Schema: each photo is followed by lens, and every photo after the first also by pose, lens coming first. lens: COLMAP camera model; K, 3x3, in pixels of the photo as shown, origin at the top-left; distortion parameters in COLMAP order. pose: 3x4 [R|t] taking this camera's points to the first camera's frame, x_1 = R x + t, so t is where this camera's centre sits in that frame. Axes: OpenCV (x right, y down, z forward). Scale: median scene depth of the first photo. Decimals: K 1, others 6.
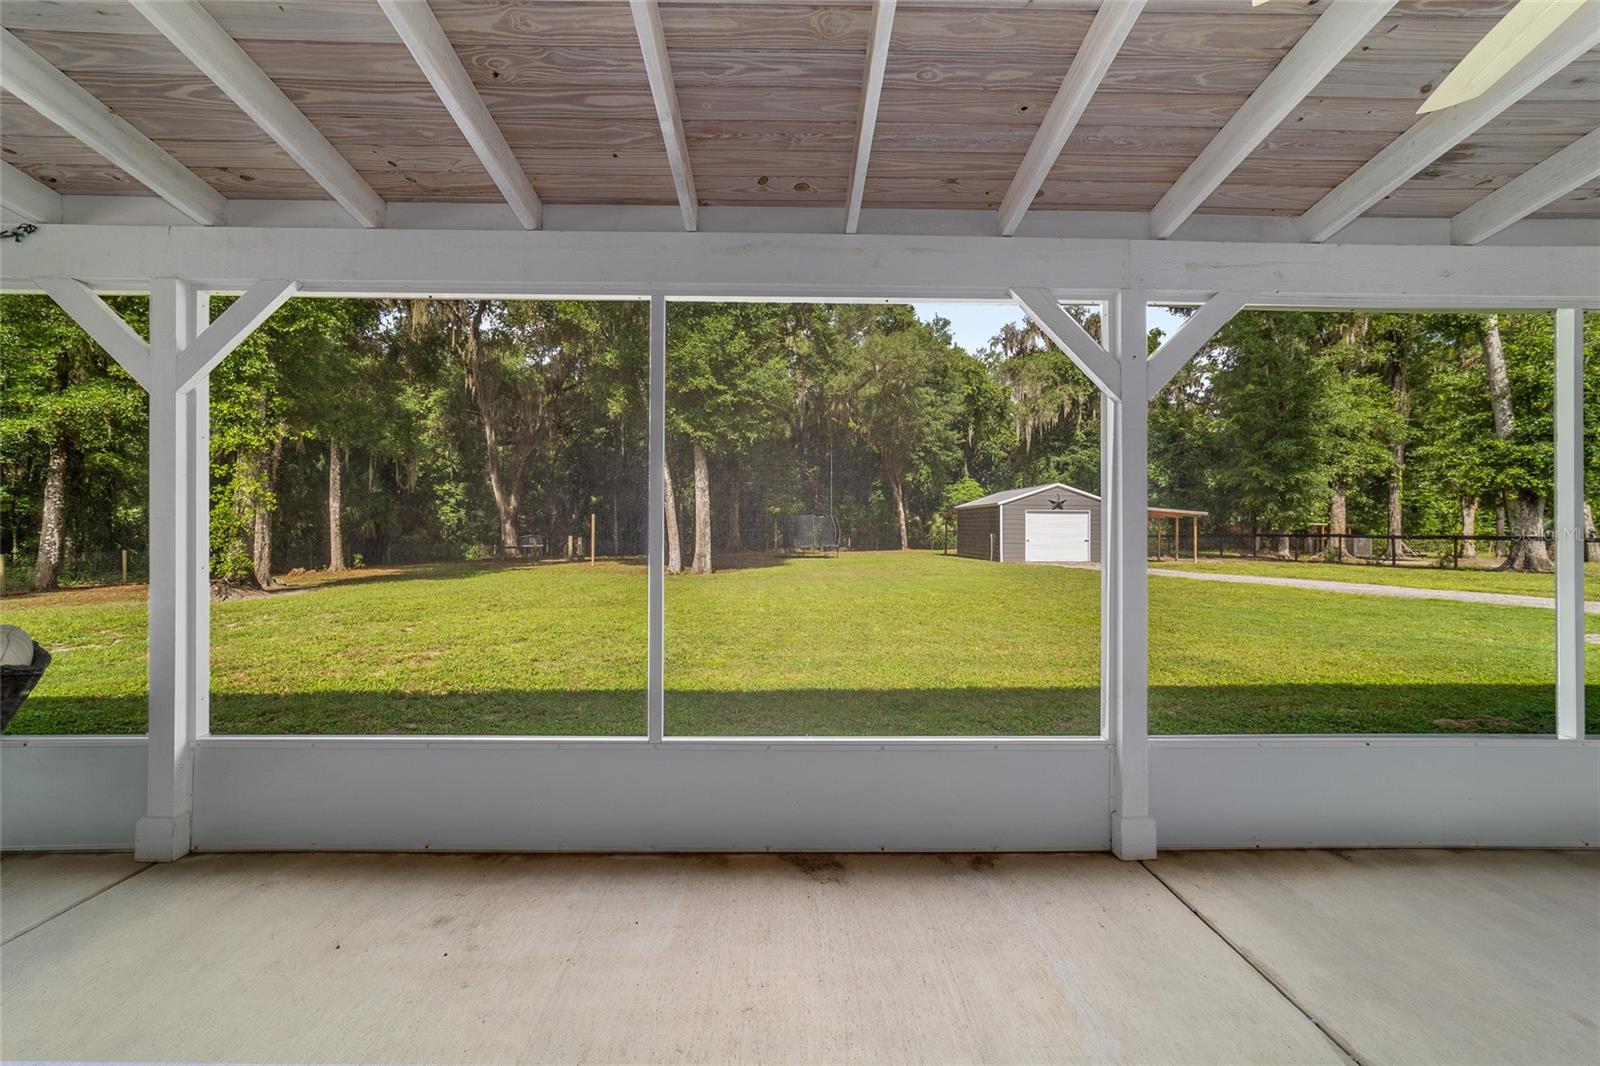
lens RADIAL K [[613.5, 0, 798.6], [0, 613.5, 527.8], [0, 0, 1]] dist [-0.019808, 0.009755]
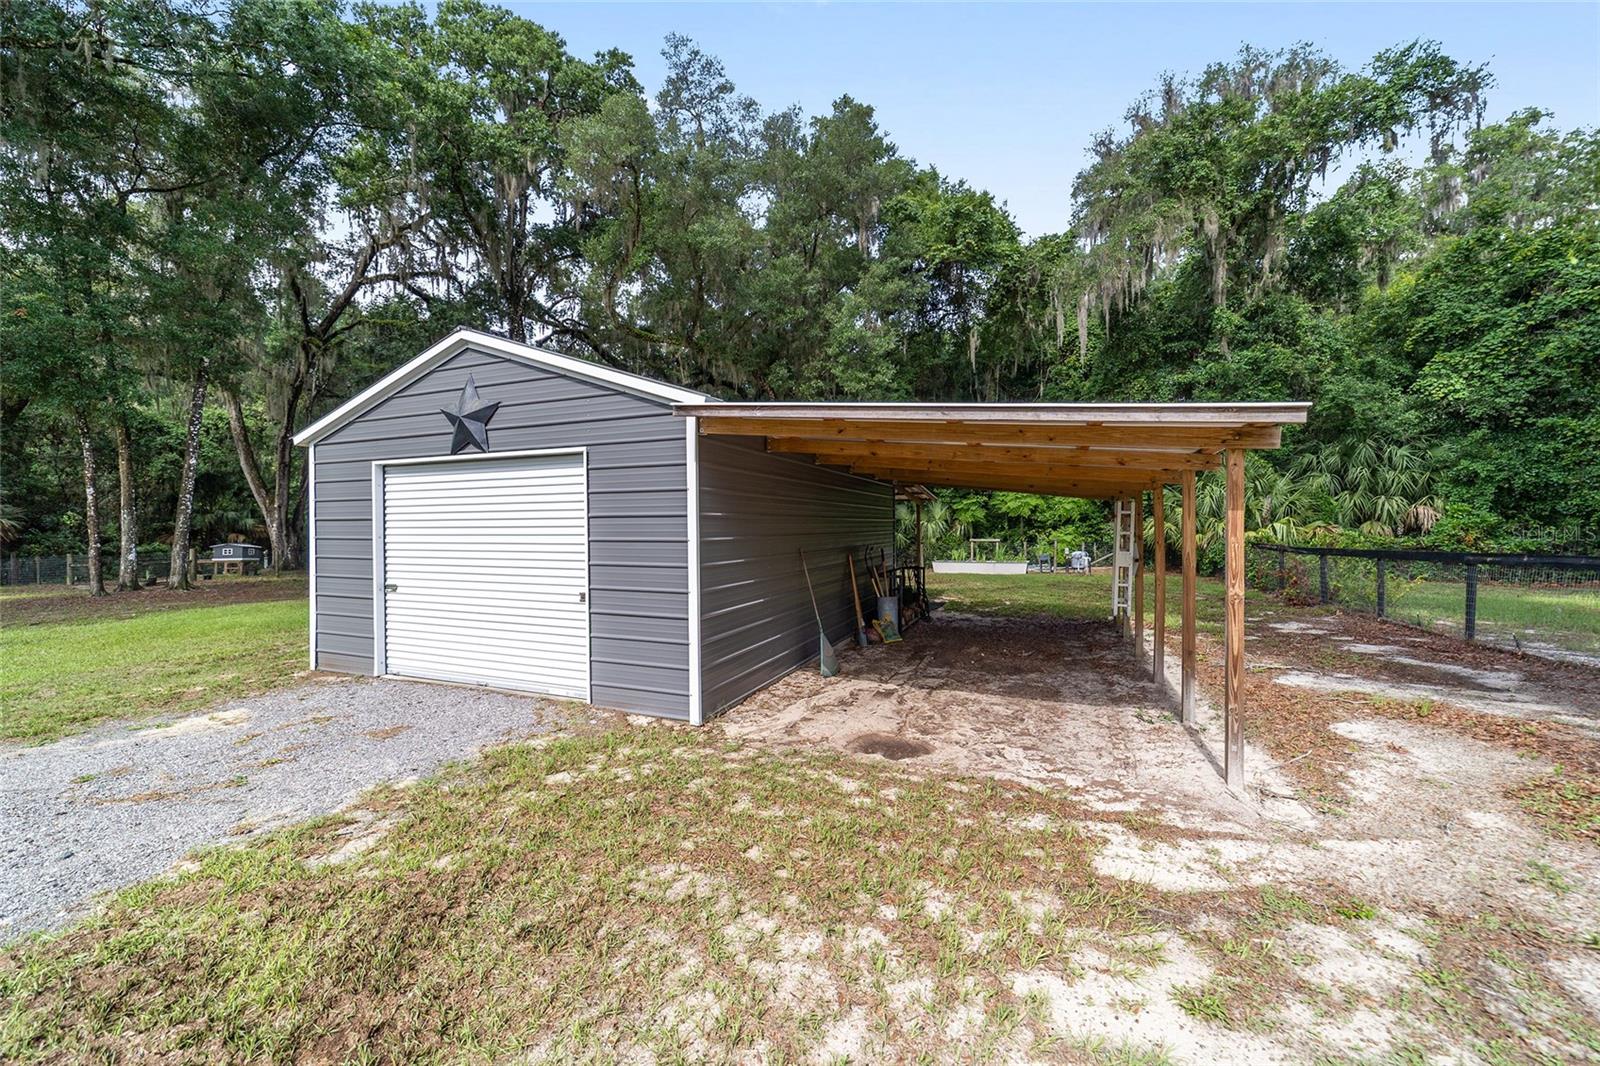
lens RADIAL K [[613.5, 0, 798.6], [0, 613.5, 527.8], [0, 0, 1]] dist [-0.019808, 0.009755]
pose [[0.922448, -0.007151, -0.386055, 0.450533], [0.007425, 0.999972, -0.000782, -0.001038], [0.386050, -0.002145, 0.922475, 0.621555]]
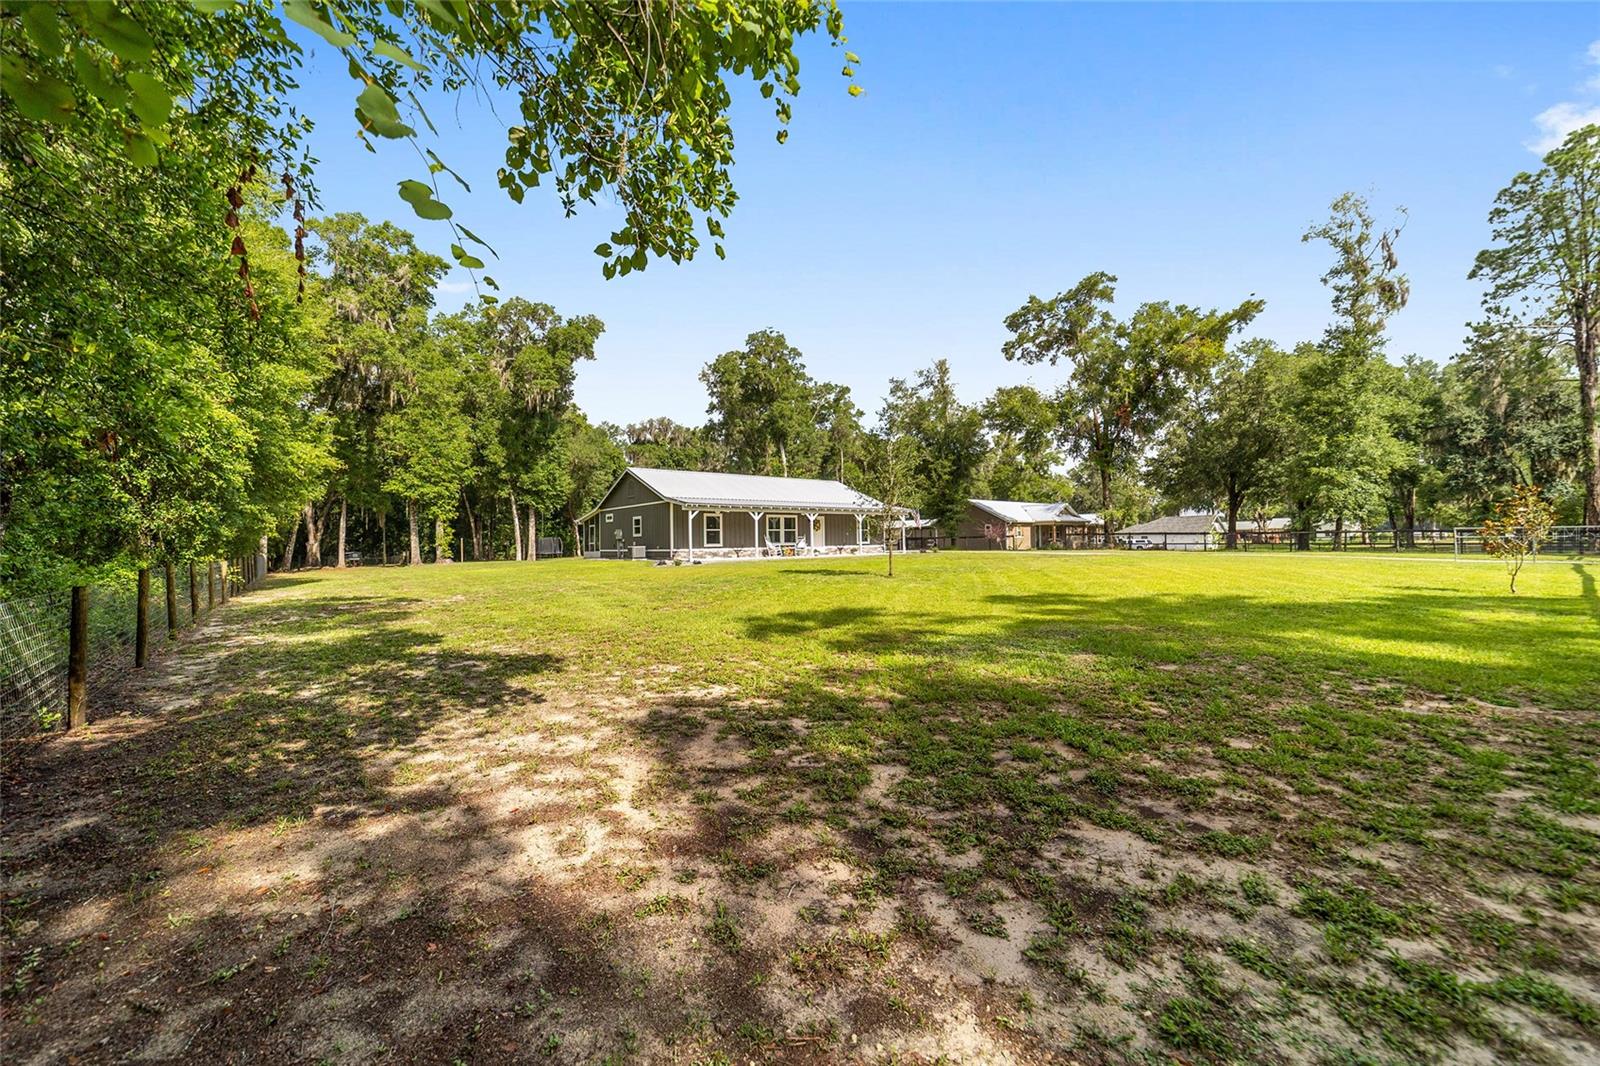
lens RADIAL K [[616.5, 0, 798.7], [0, 616.5, 532.8], [0, 0, 1]] dist [-0.021713, 0.010361]
pose [[0.795441, -0.004210, 0.606016, -0.484532], [0.018286, 0.999687, -0.017057, 0.011755], [-0.605755, 0.024649, 0.795270, -0.955072]]
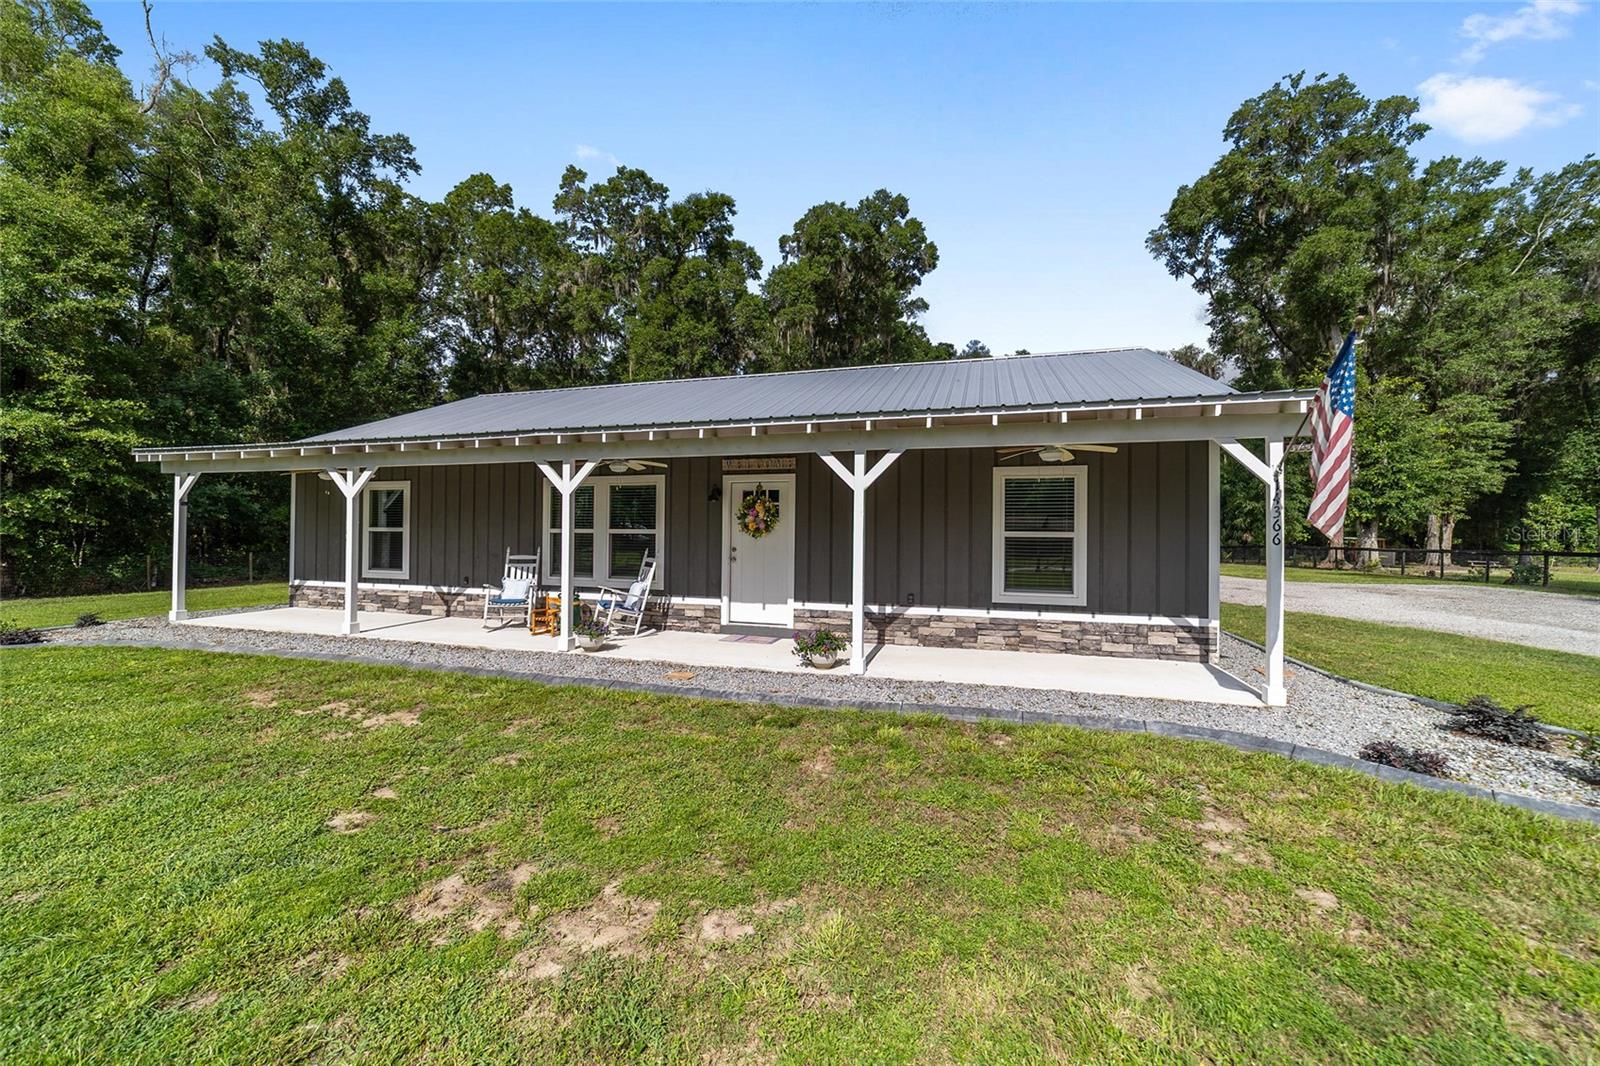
lens RADIAL K [[613.5, 0, 798.6], [0, 613.5, 527.8], [0, 0, 1]] dist [-0.019808, 0.009755]
pose [[0.949146, 0.003312, -0.314819, 0.166650], [-0.007628, 0.999893, -0.012479, -0.006218], [0.314744, 0.014245, 0.949070, -0.455117]]
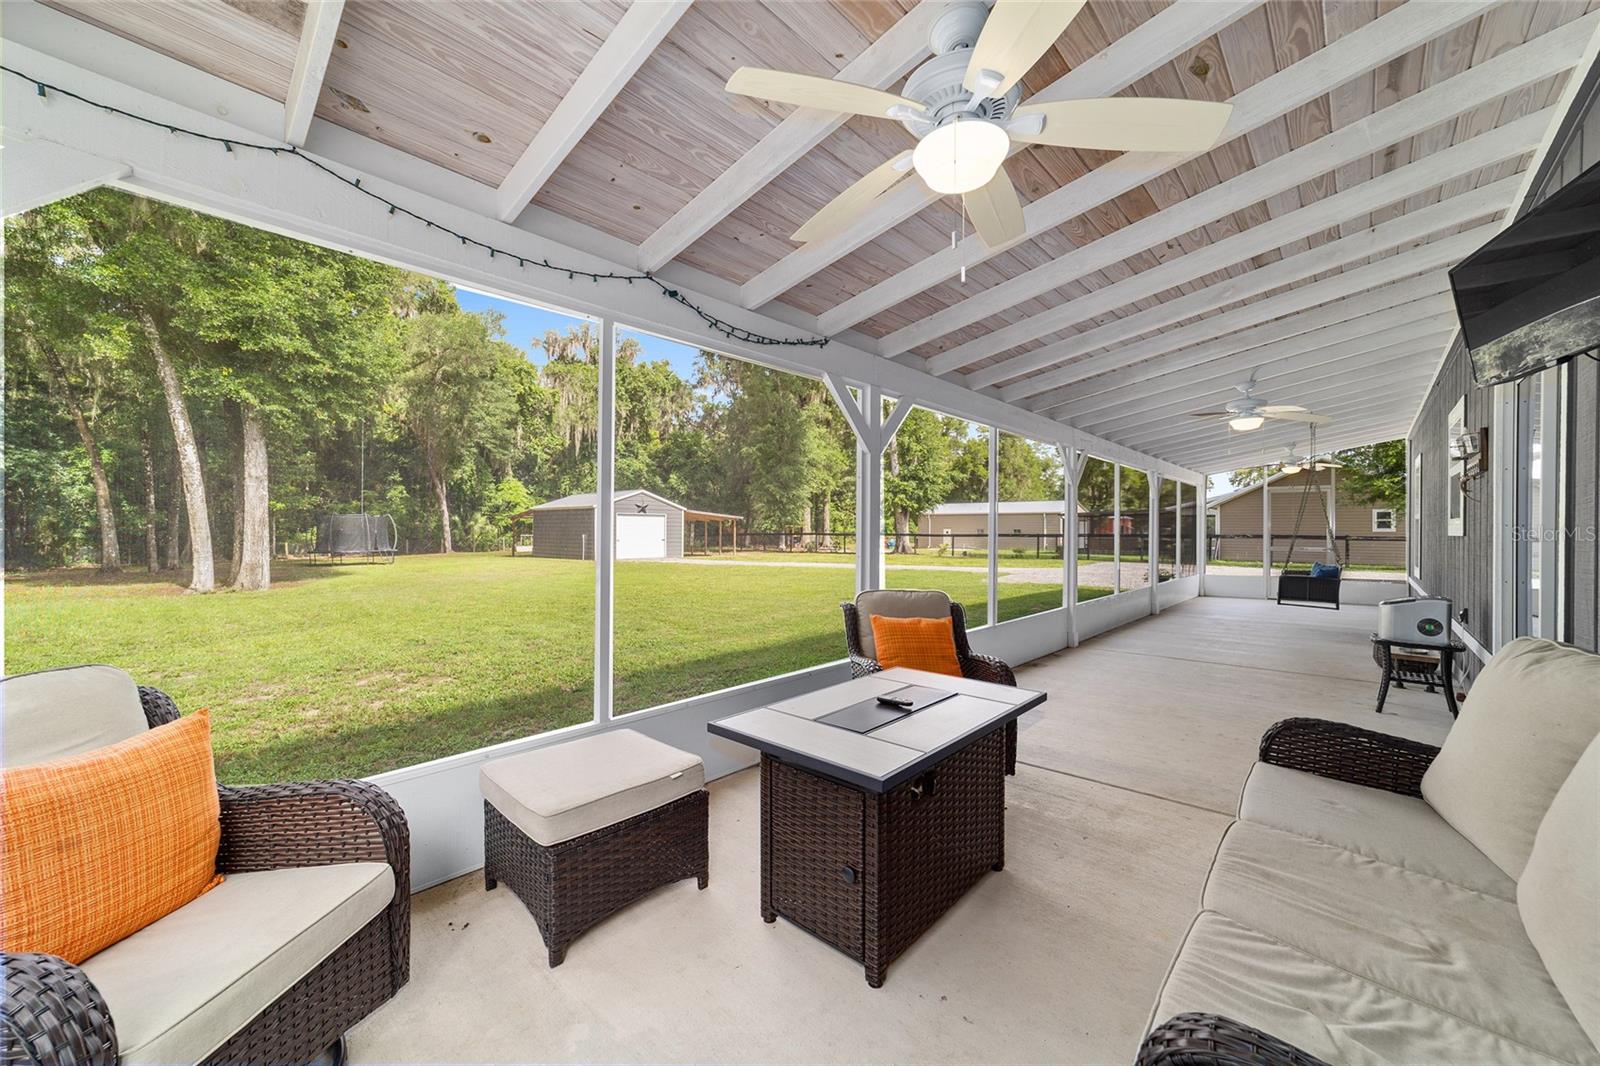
lens RADIAL K [[610.4, 0, 797.7], [0, 610.4, 534.3], [0, 0, 1]] dist [-0.023753, 0.009293]
pose [[0.699148, -0.006674, 0.714946, -0.138362], [0.000100, 0.999957, 0.009237, -0.000391], [-0.714977, -0.006387, 0.699118, -0.003036]]
